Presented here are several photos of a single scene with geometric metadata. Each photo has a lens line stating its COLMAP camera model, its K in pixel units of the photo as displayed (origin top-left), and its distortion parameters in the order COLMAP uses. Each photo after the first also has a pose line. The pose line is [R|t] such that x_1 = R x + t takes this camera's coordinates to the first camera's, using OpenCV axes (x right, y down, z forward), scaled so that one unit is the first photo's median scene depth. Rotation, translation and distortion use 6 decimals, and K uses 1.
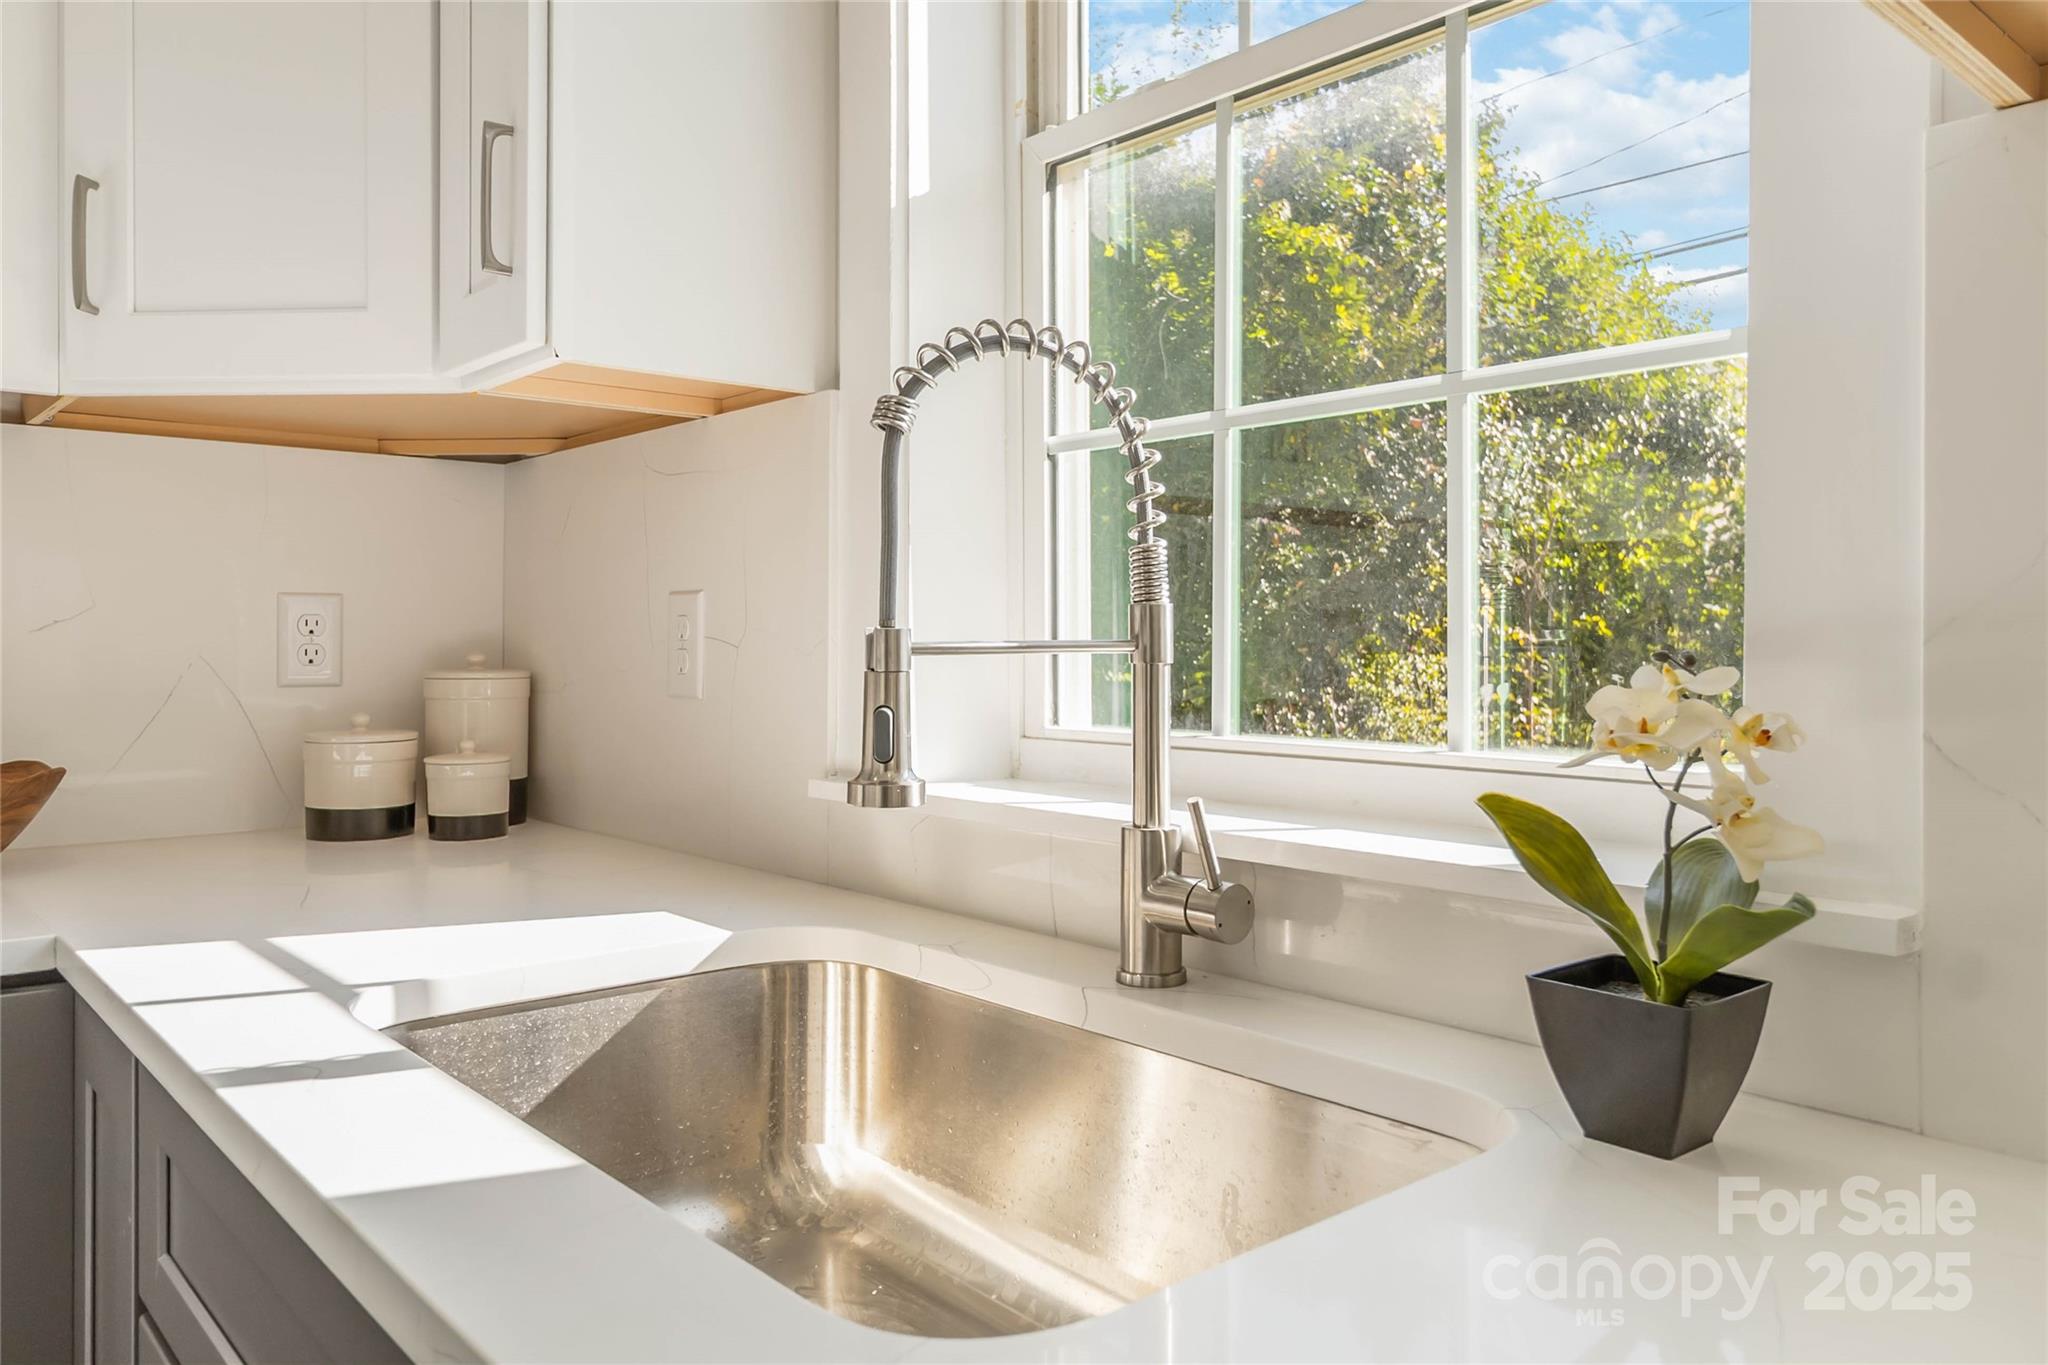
lens RADIAL K [[1441.3, 0, 1023.7], [0, 1441.3, 652.1], [0, 0, 1]] dist [-0.001069, -0.000635]
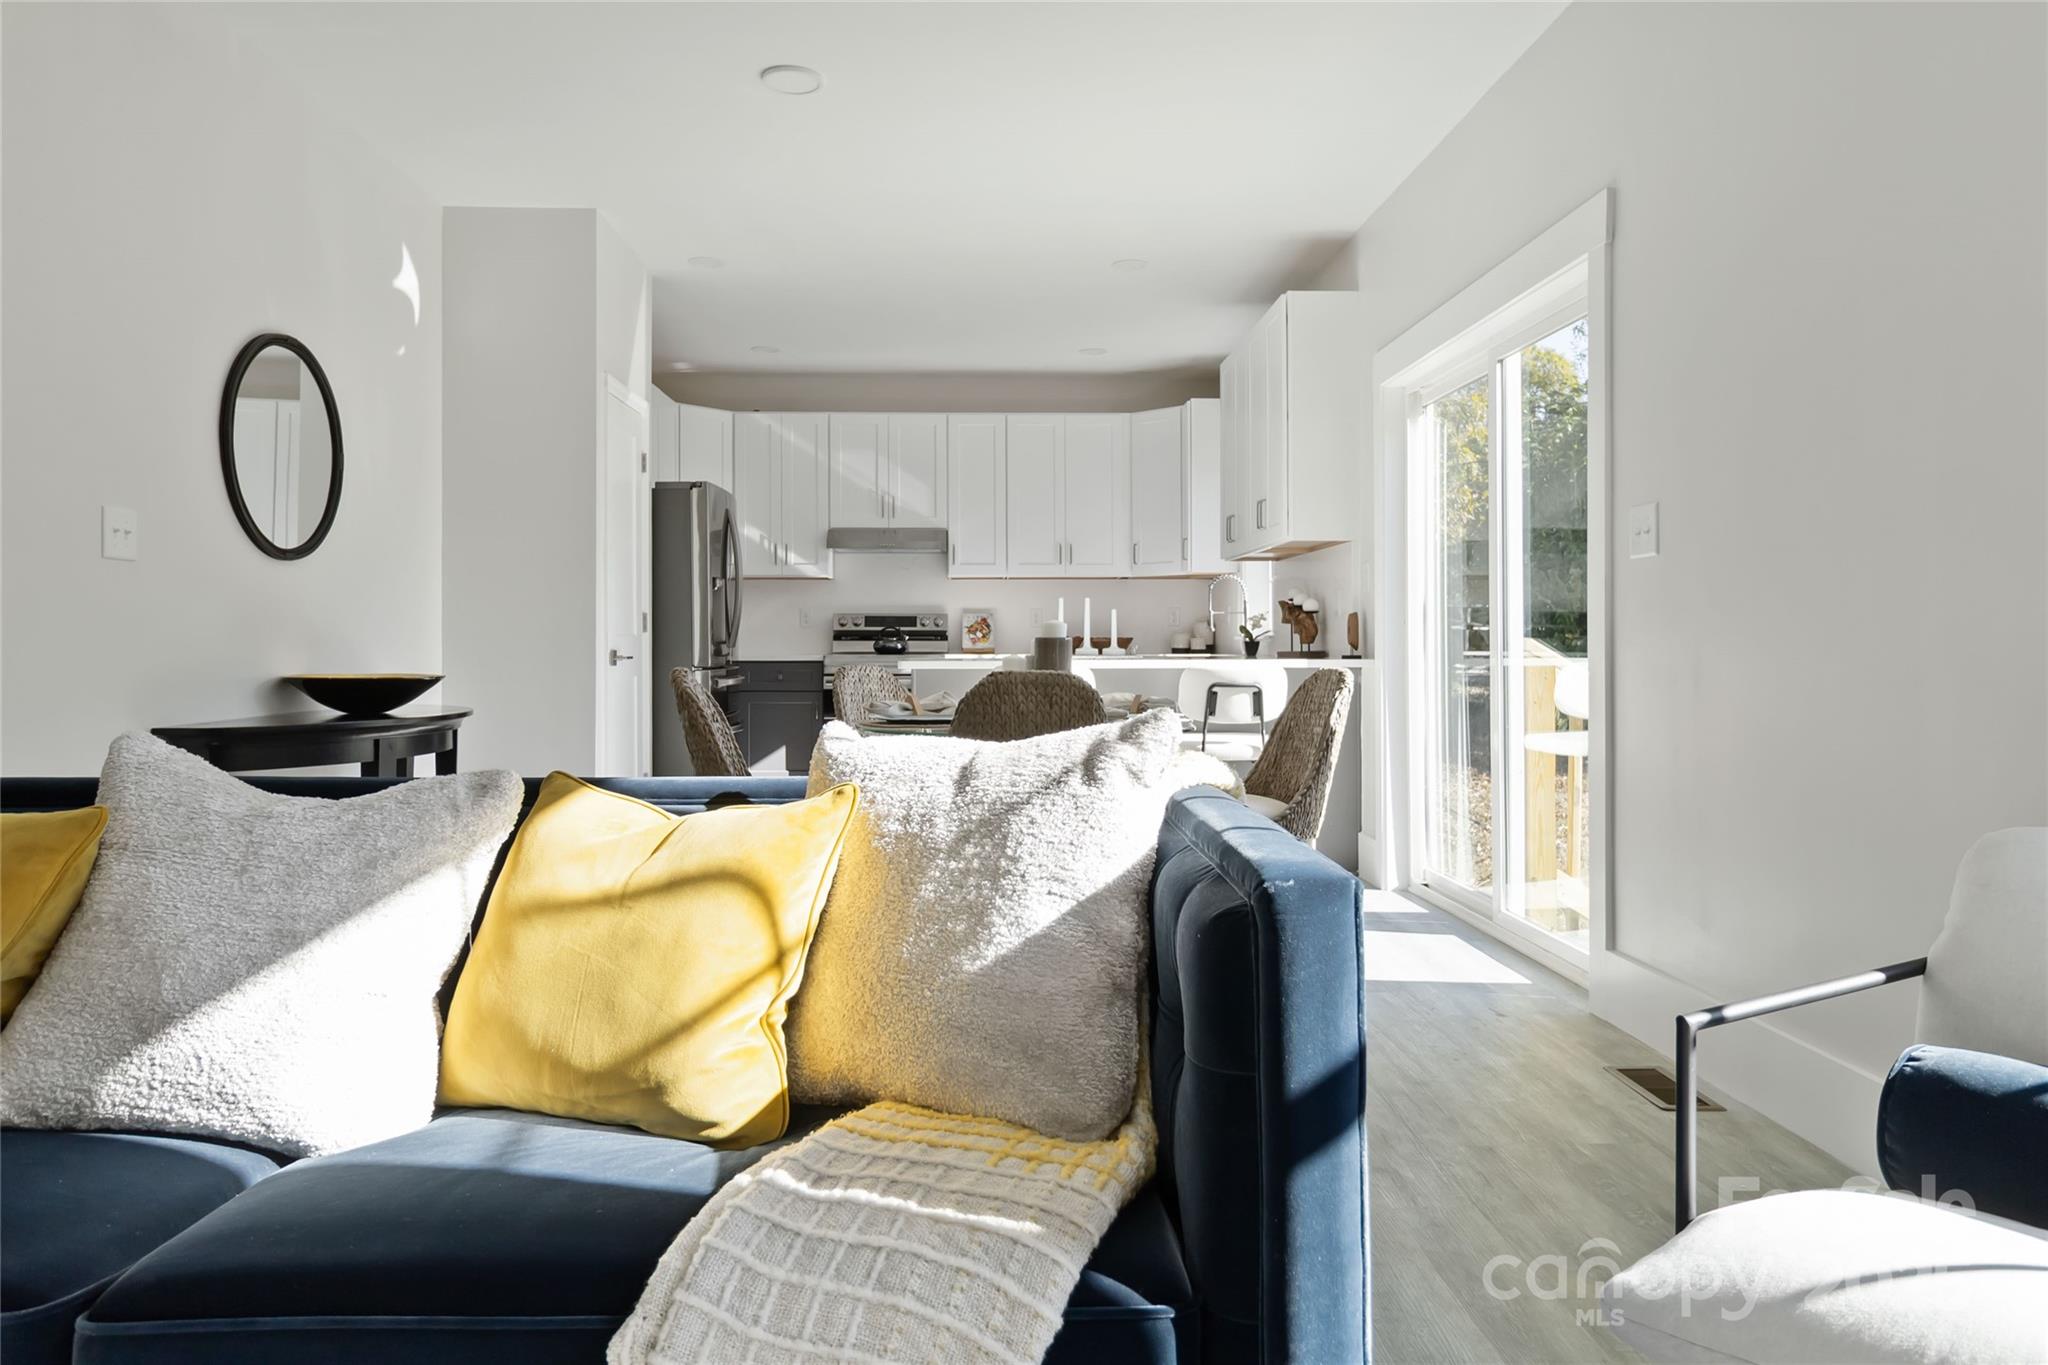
lens RADIAL K [[1339.8, 0, 1032.8], [0, 1339.8, 688.3], [0, 0, 1]] dist [-0.045150, -0.000894]
pose [[0.776393, 0.016615, -0.630030, 3.317241], [0.000362, 0.999641, 0.026808, 0.186591], [0.630249, -0.021042, 0.776108, -4.726642]]
